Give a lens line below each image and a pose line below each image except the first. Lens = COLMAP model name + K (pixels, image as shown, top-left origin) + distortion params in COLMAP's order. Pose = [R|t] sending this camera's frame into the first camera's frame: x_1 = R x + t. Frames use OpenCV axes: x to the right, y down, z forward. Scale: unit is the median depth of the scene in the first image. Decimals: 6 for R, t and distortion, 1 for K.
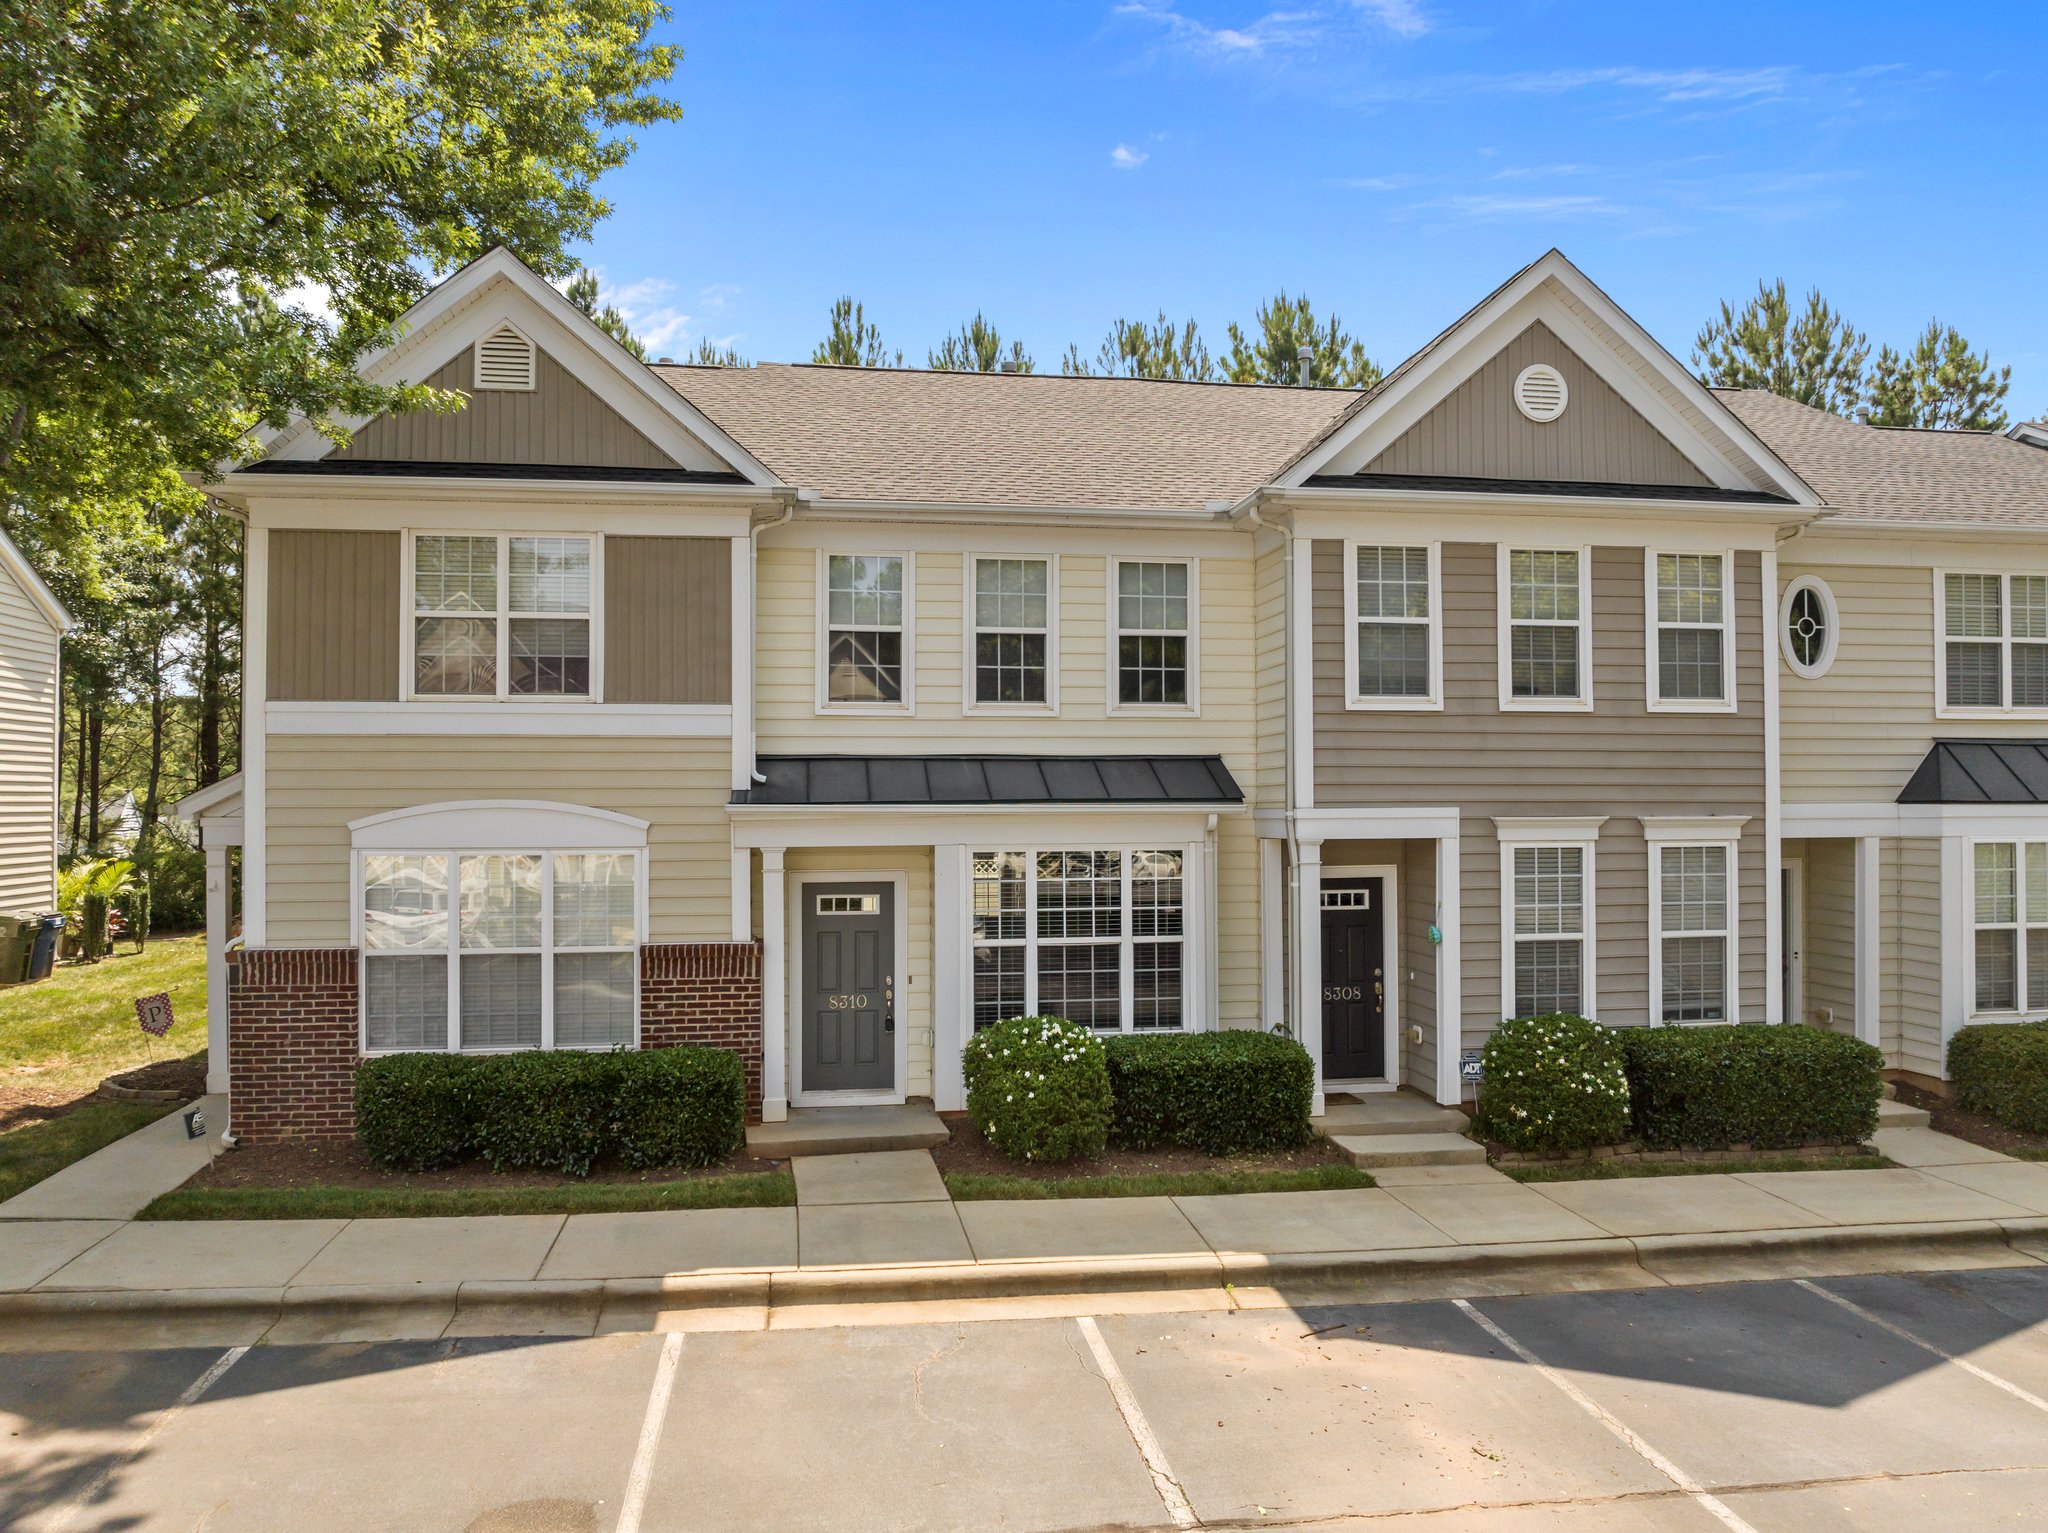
lens RADIAL K [[1446.3, 0, 1025.0], [0, 1446.3, 778.1], [0, 0, 1]] dist [-0.043944, 0.006231]
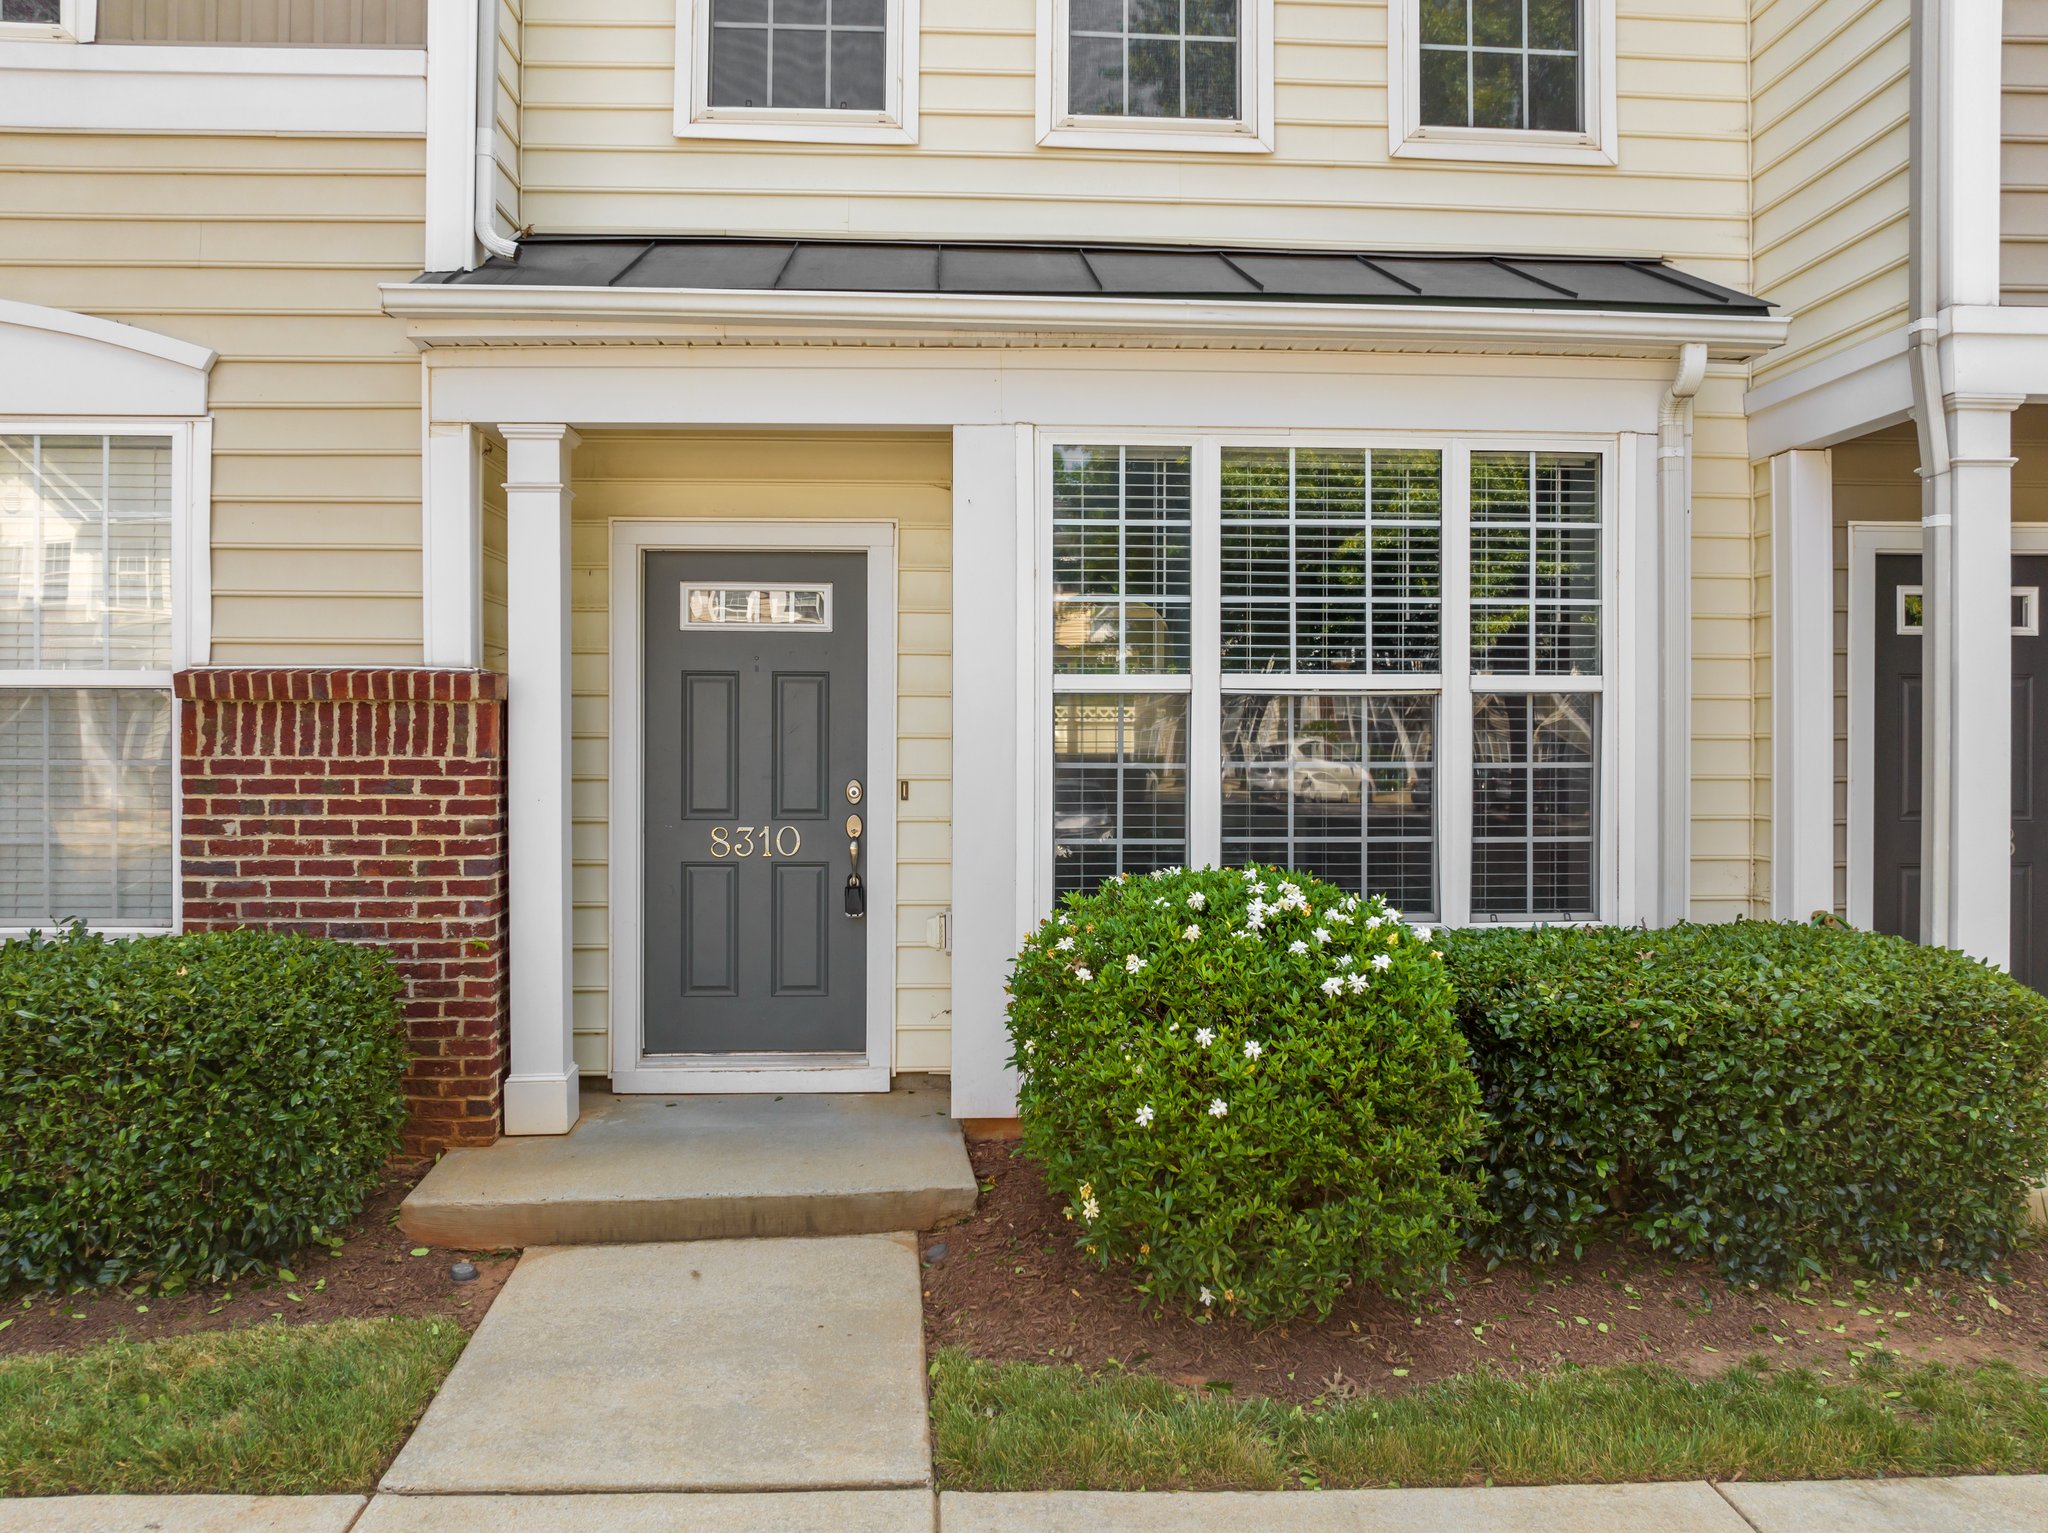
lens RADIAL K [[1446.3, 0, 1024.6], [0, 1446.3, 759.7], [0, 0, 1]] dist [-0.043944, 0.006231]
pose [[0.995533, 0.007552, -0.094112, -0.007368], [-0.004272, 0.999378, 0.035005, 0.125581], [0.094318, -0.034447, 0.994946, 0.641134]]
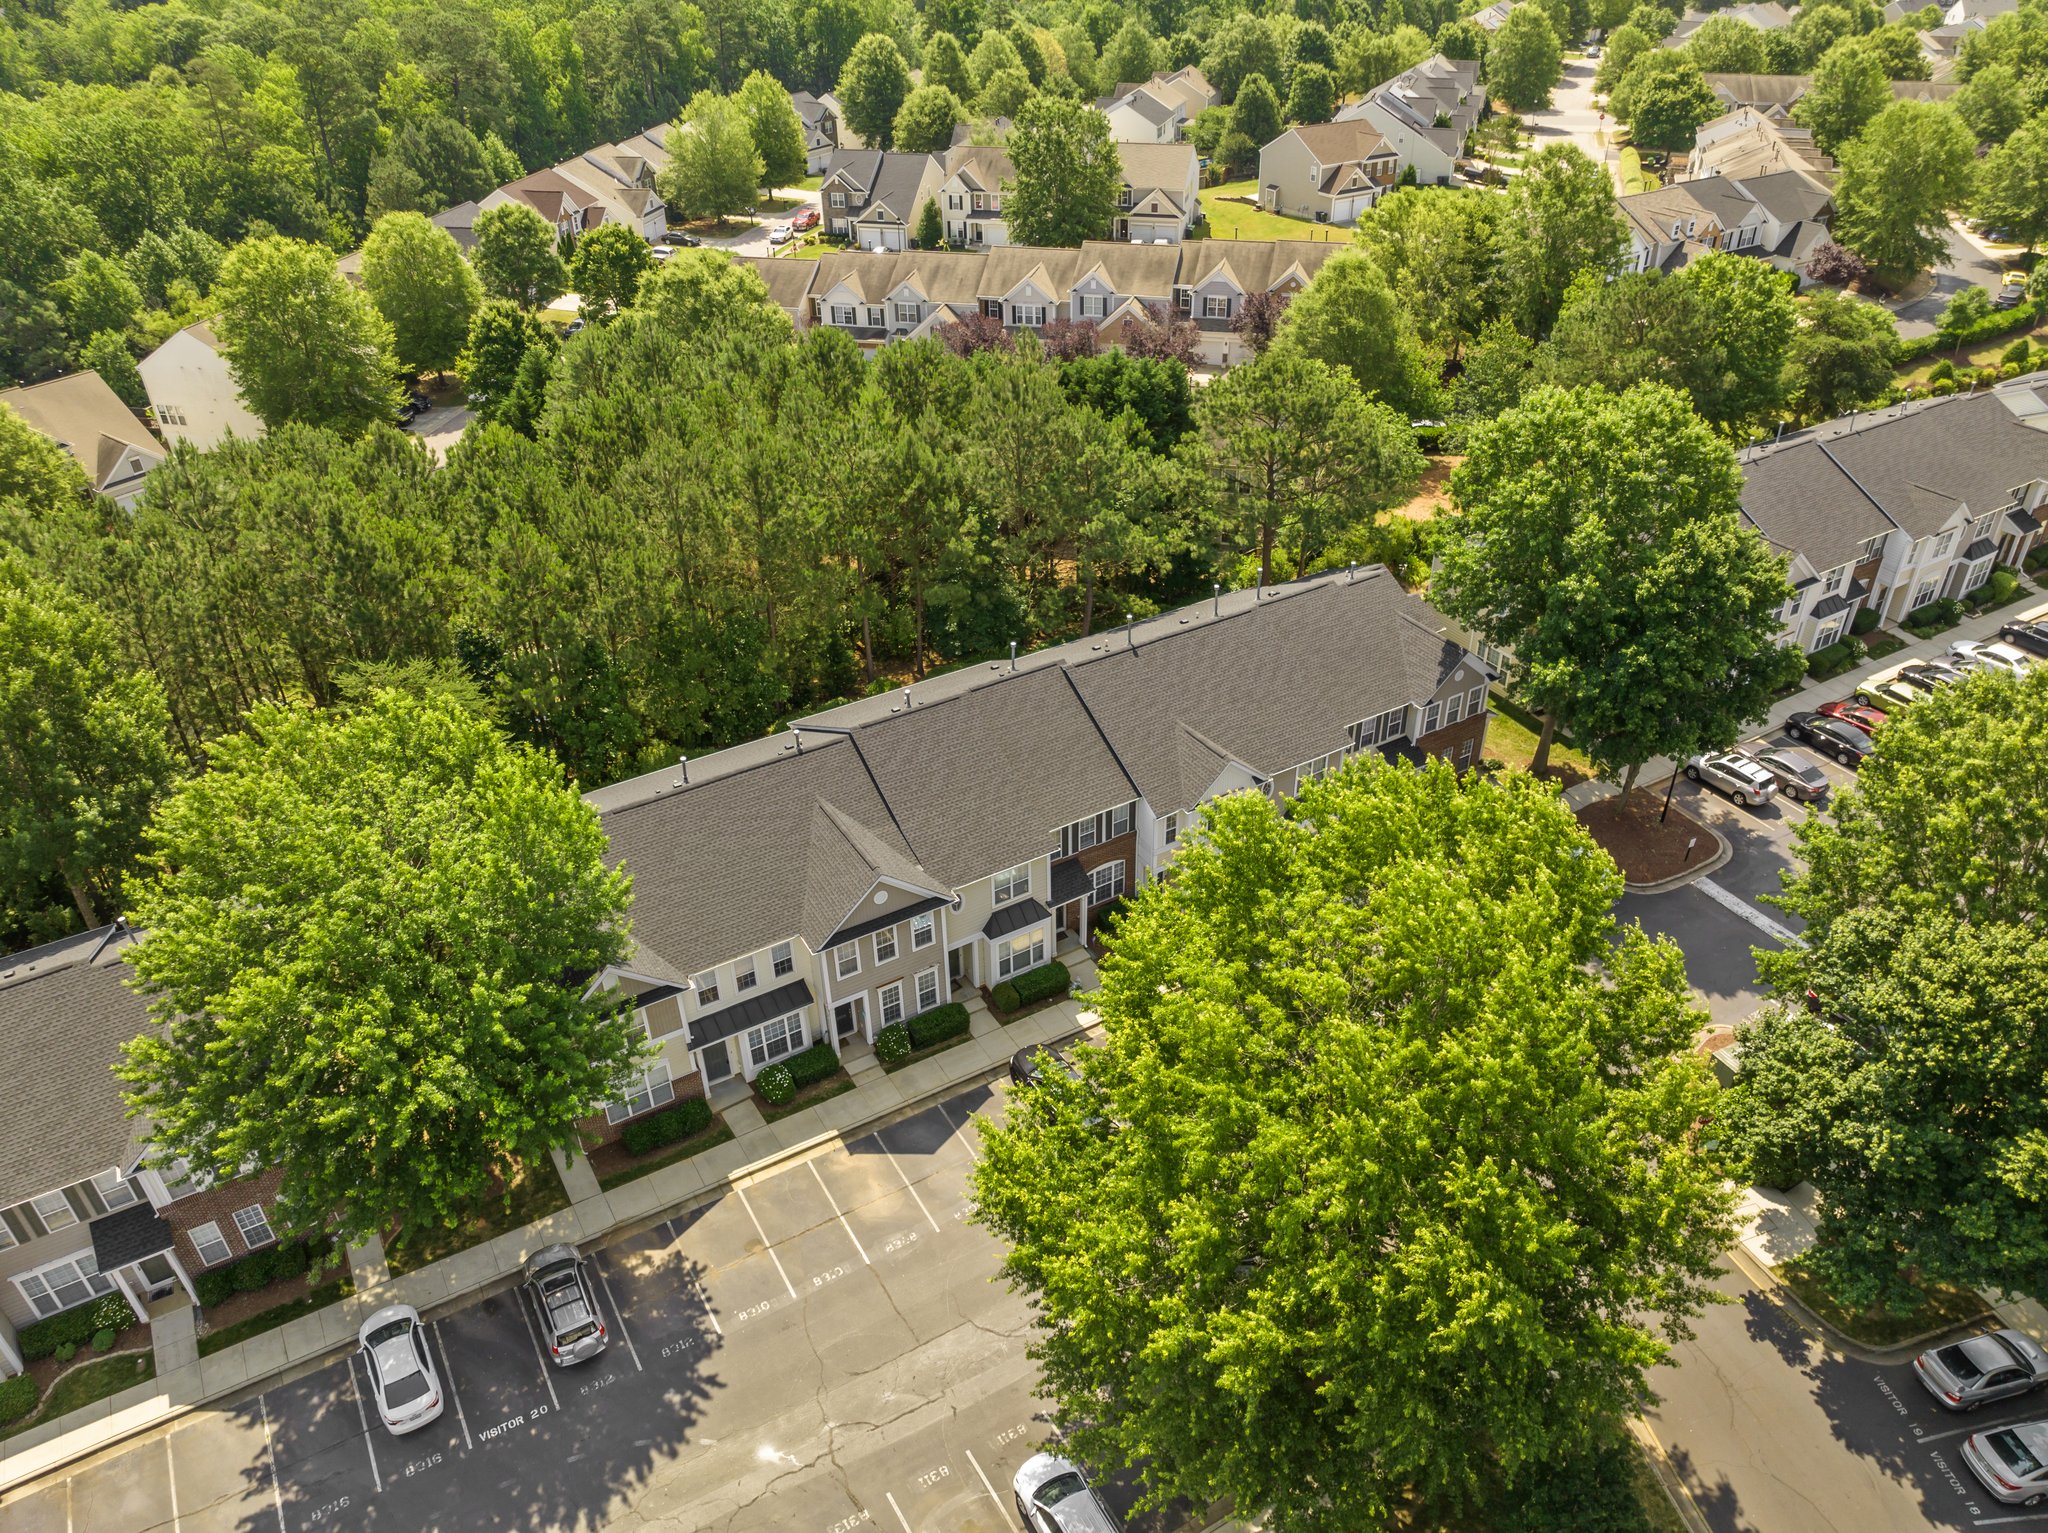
lens RADIAL K [[1446.3, 0, 1020.9], [0, 1446.3, 763.9], [0, 0, 1]] dist [-0.043944, 0.006231]
pose [[0.928098, -0.220602, 0.299947, -0.369700], [0.004365, 0.811975, 0.583676, -2.891943], [-0.372310, -0.540400, 0.754555, -1.870198]]
